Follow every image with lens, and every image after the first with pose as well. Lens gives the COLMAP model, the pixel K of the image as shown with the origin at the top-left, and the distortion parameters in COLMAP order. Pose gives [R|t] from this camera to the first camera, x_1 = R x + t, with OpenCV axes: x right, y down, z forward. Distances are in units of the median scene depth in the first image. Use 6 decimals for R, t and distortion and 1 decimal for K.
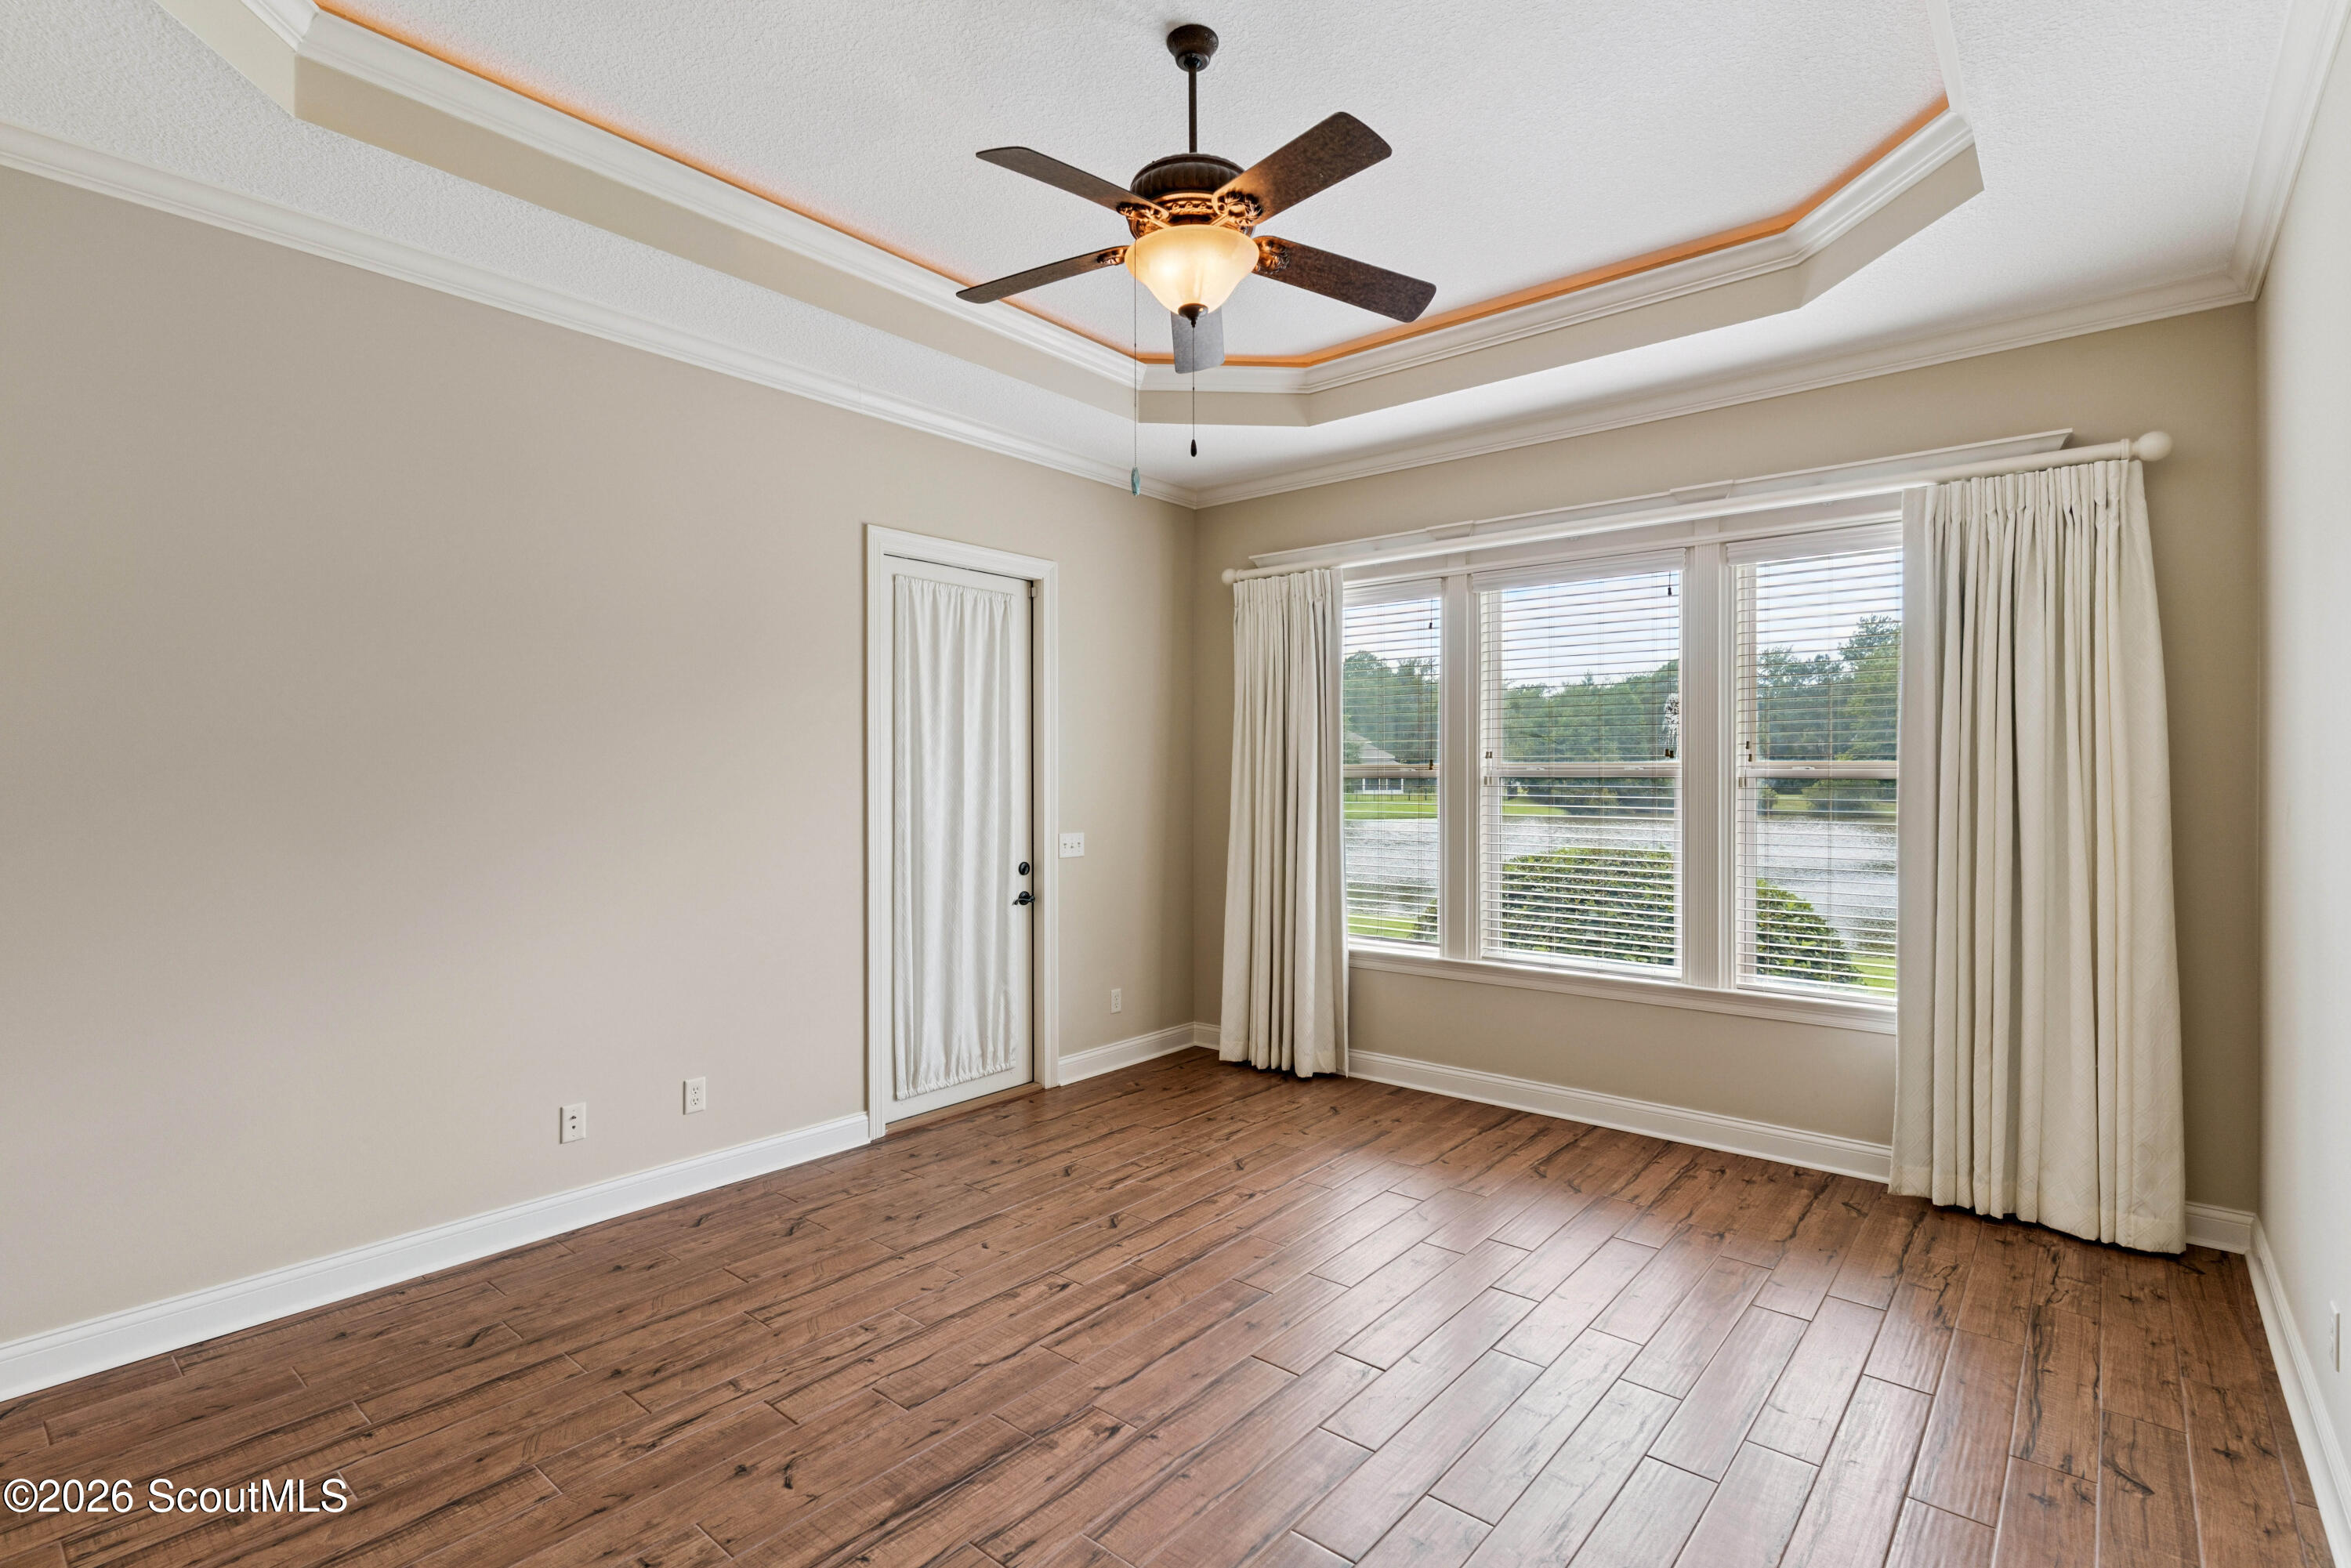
lens RADIAL K [[1116.9, 0, 1184.6], [0, 1116.9, 778.6], [0, 0, 1]] dist [-0.001763, 0.001014]
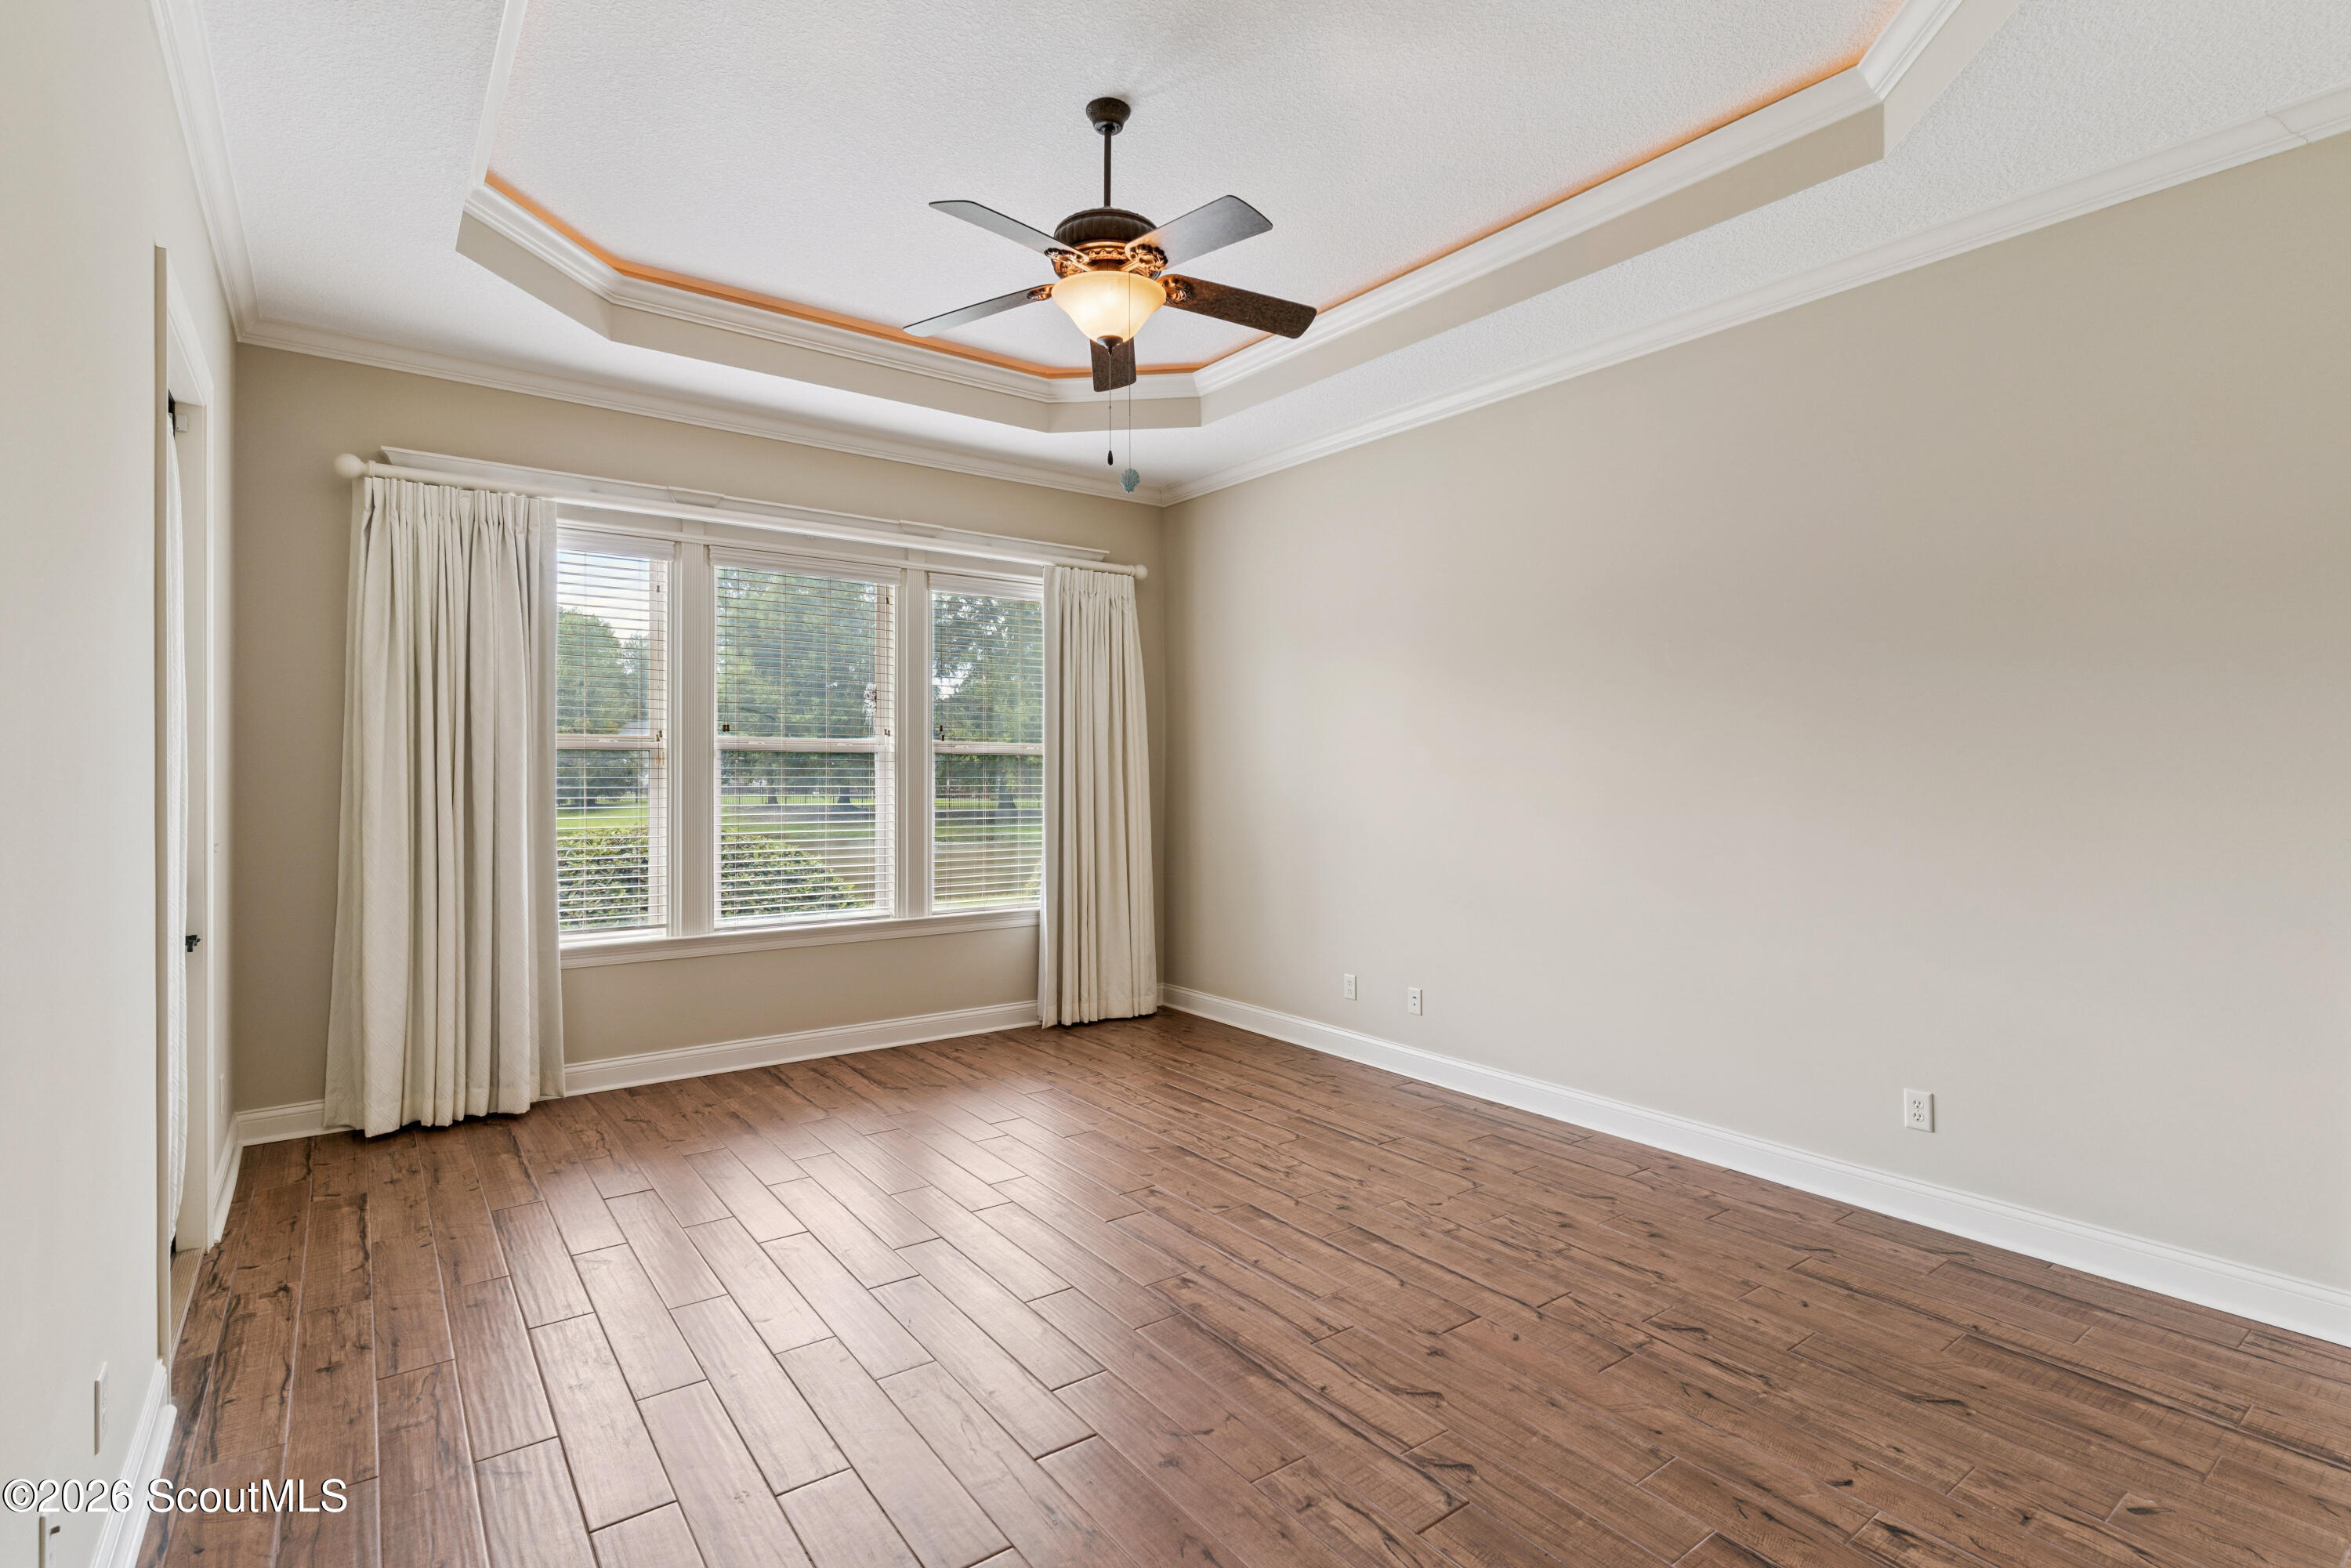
lens RADIAL K [[1116.9, 0, 1170.1], [0, 1116.9, 777.8], [0, 0, 1]] dist [-0.001763, 0.001014]
pose [[0.231375, -0.003564, 0.972858, -0.655059], [0.000995, 0.999994, 0.003426, 0.021587], [-0.972864, 0.000176, 0.231377, 0.393711]]
